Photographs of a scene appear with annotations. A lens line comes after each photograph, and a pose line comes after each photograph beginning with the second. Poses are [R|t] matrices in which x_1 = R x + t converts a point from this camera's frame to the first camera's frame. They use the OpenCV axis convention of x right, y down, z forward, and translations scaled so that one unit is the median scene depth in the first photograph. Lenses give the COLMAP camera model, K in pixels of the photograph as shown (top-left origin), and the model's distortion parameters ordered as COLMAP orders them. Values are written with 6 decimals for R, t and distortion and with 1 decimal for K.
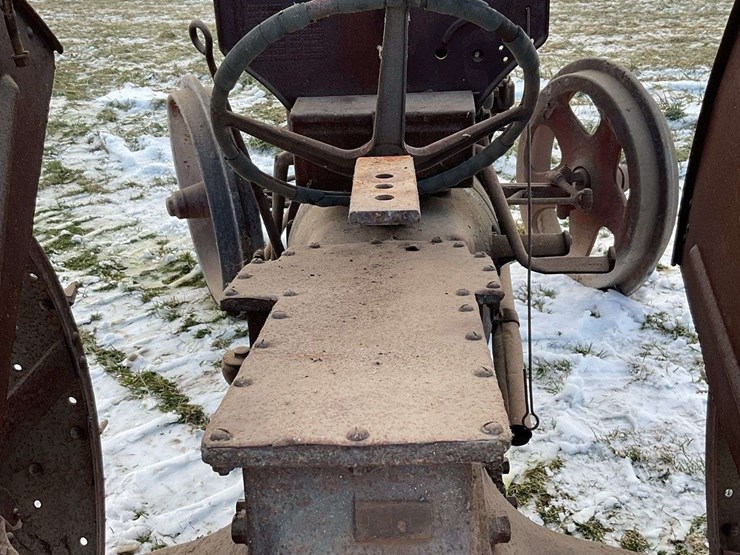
lens RADIAL K [[860.5, 0, 368.5], [0, 860.5, 275.2], [0, 0, 1]] dist [0.063214, 0.000000]
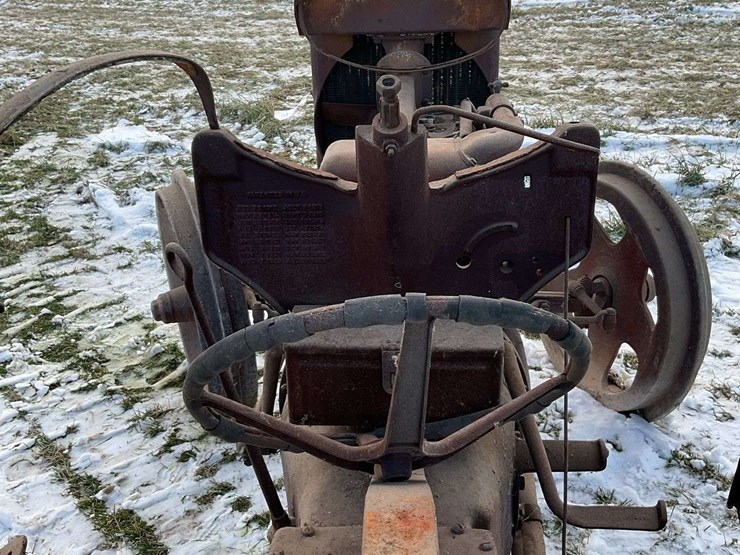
lens RADIAL K [[861.8, 0, 368.7], [0, 861.8, 277.7], [0, 0, 1]] dist [0.056532, 0.000000]
pose [[0.999754, 0.022074, 0.002341, -0.005320], [-0.022096, 0.999706, 0.010027, -0.123687], [-0.002119, -0.010076, 0.999947, 0.075778]]
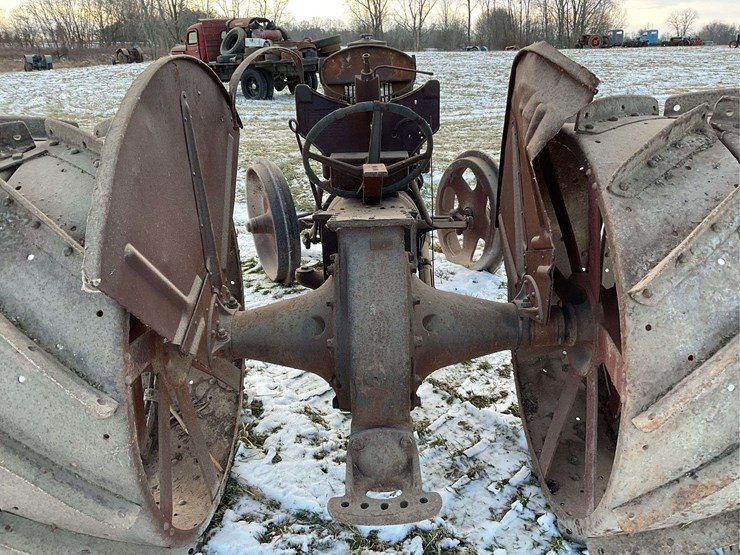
lens RADIAL K [[615.5, 0, 366.8], [0, 615.5, 280.4], [0, 0, 1]] dist [0.054095, -0.103254]
pose [[0.999212, 0.001861, 0.039640, -0.026592], [0.000938, 0.997513, -0.070474, 0.123961], [-0.039672, 0.070456, 0.996726, -0.307423]]
